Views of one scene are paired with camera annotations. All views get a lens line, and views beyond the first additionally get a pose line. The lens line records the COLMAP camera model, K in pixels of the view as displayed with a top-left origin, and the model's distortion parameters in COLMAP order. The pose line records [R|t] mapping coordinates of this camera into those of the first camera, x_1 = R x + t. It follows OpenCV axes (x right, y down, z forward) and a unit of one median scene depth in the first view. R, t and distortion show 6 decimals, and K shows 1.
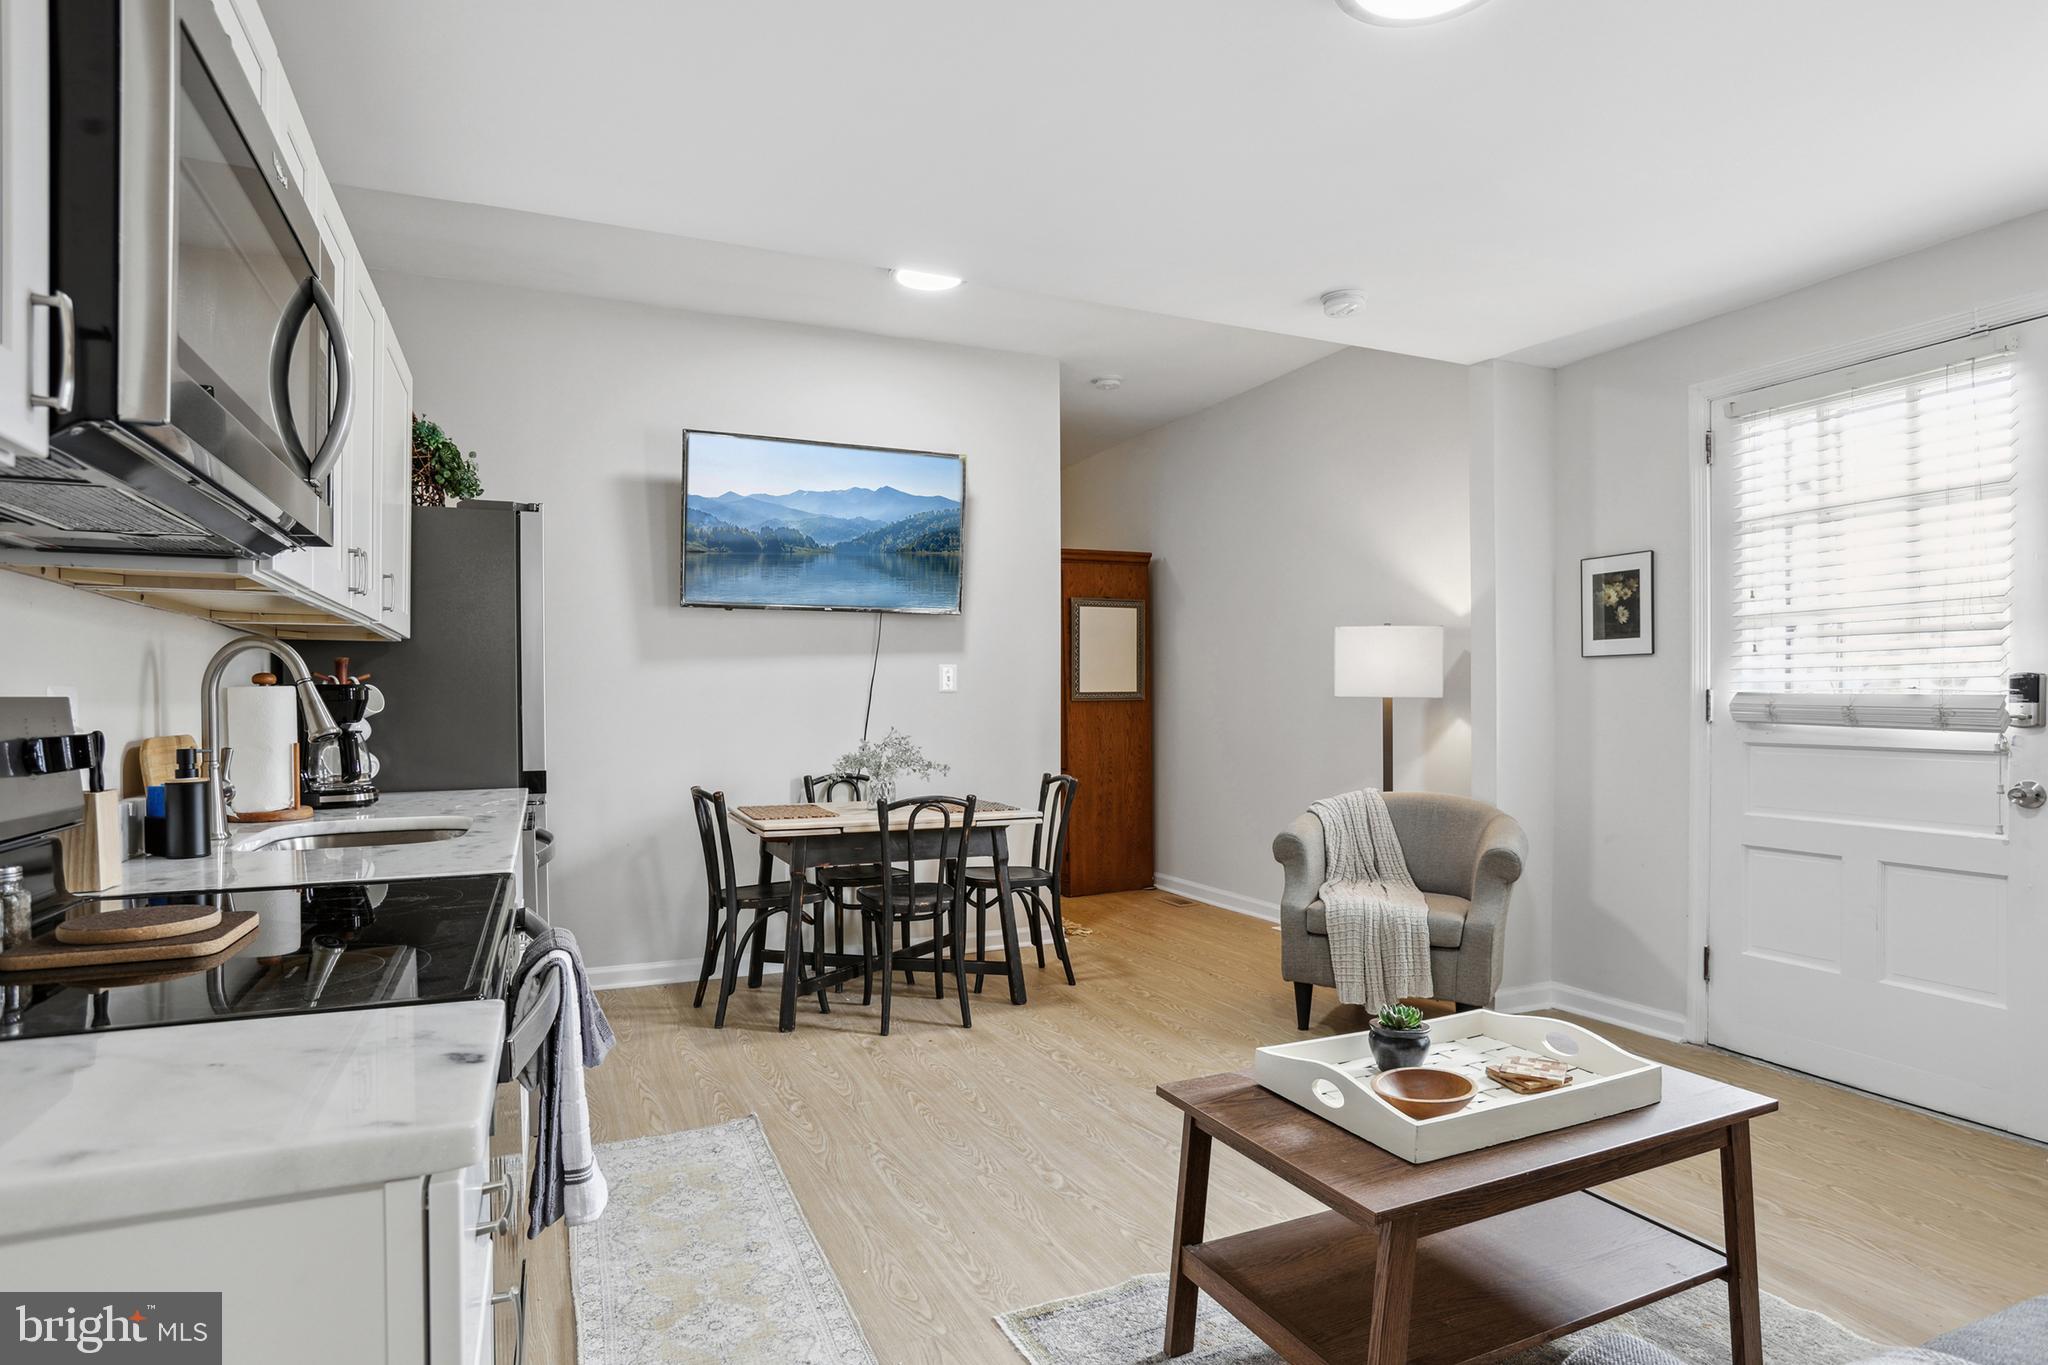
lens RADIAL K [[1102.7, 0, 1022.6], [0, 1102.7, 699.2], [0, 0, 1]] dist [-0.048384, 0.014677]
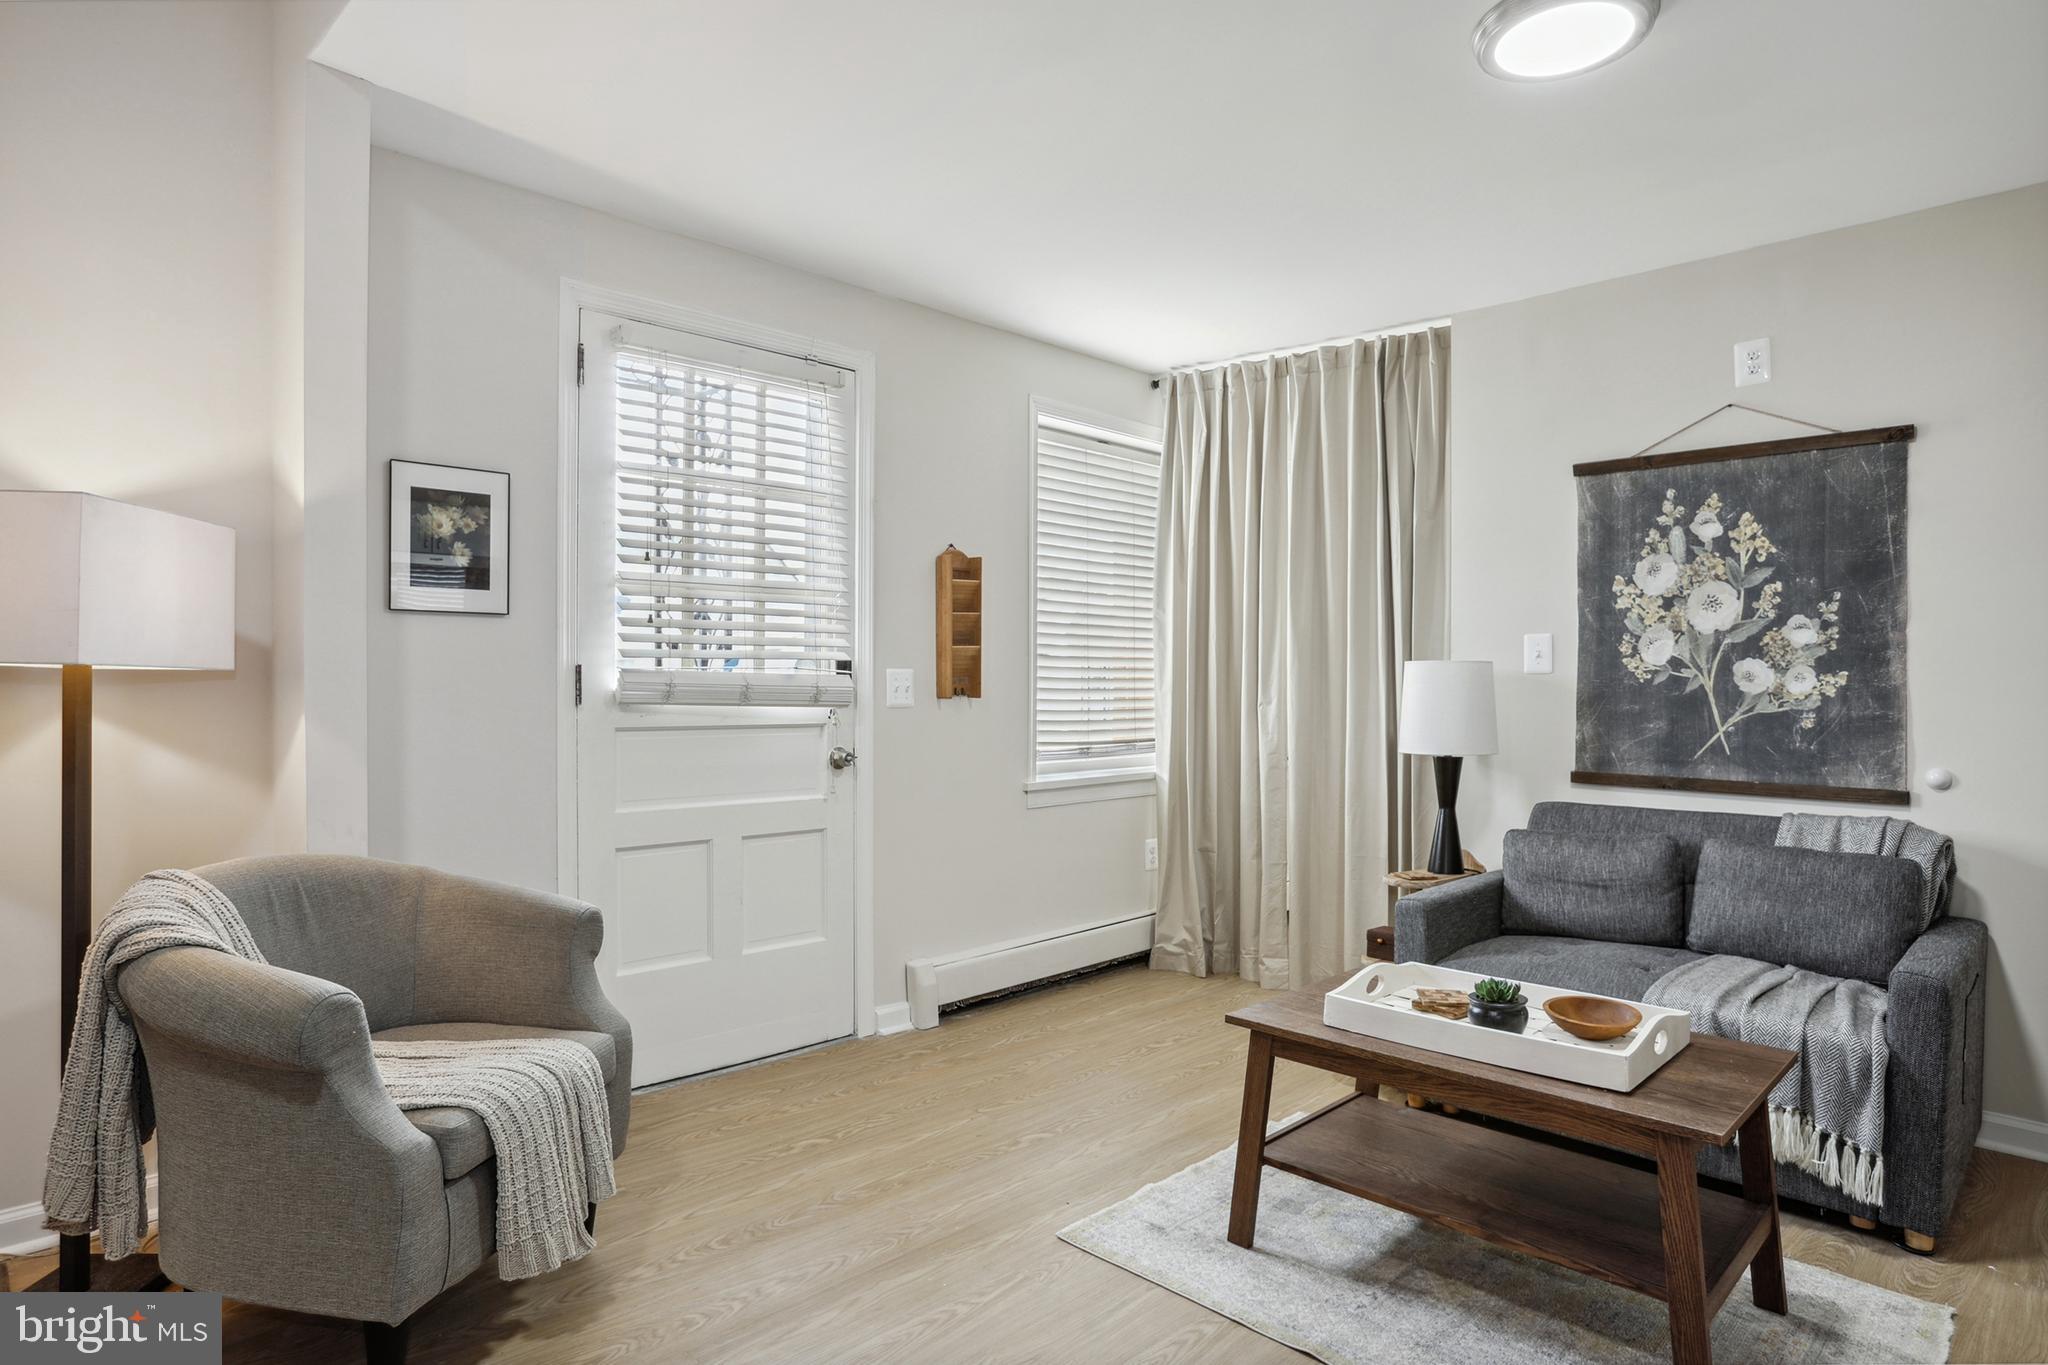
lens RADIAL K [[1168.5, 0, 1020.4], [0, 1168.5, 686.3], [0, 0, 1]] dist [-0.061980, 0.029987]
pose [[-0.351271, -0.004694, 0.936262, -0.267285], [-0.006397, 0.999976, 0.002613, 0.002711], [-0.936252, -0.005071, -0.351292, 0.929916]]
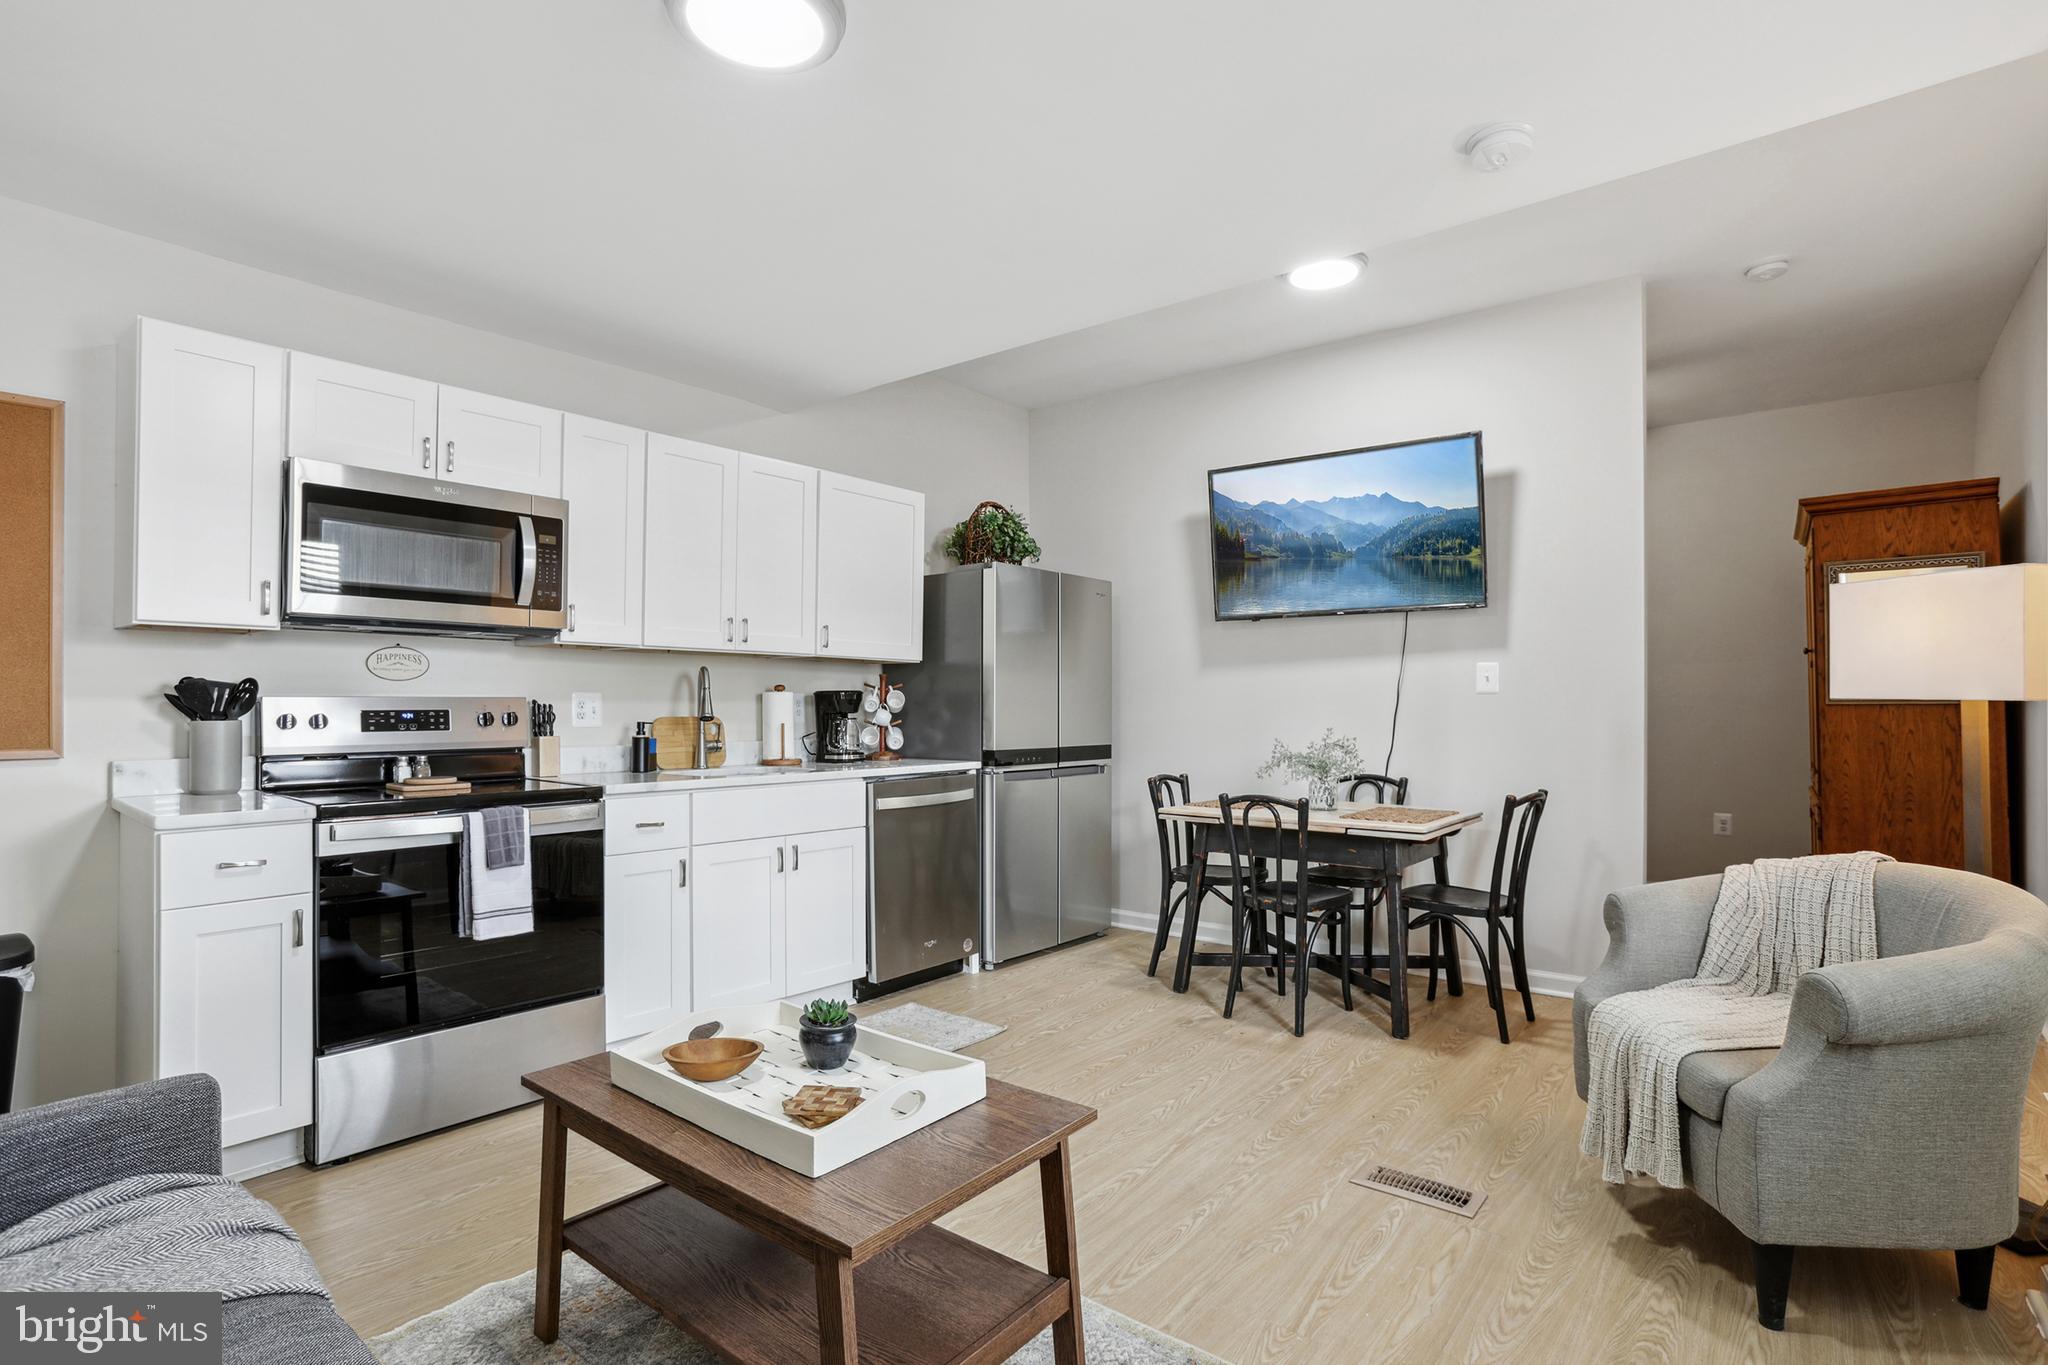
lens RADIAL K [[1005.1, 0, 1016.2], [0, 1005.1, 693.3], [0, 0, 1]] dist [-0.057327, 0.027094]
pose [[0.443685, -0.005986, -0.896163, 0.647301], [-0.002804, 0.999964, -0.008067, 0.001879], [0.896178, 0.006092, 0.443652, 0.389493]]
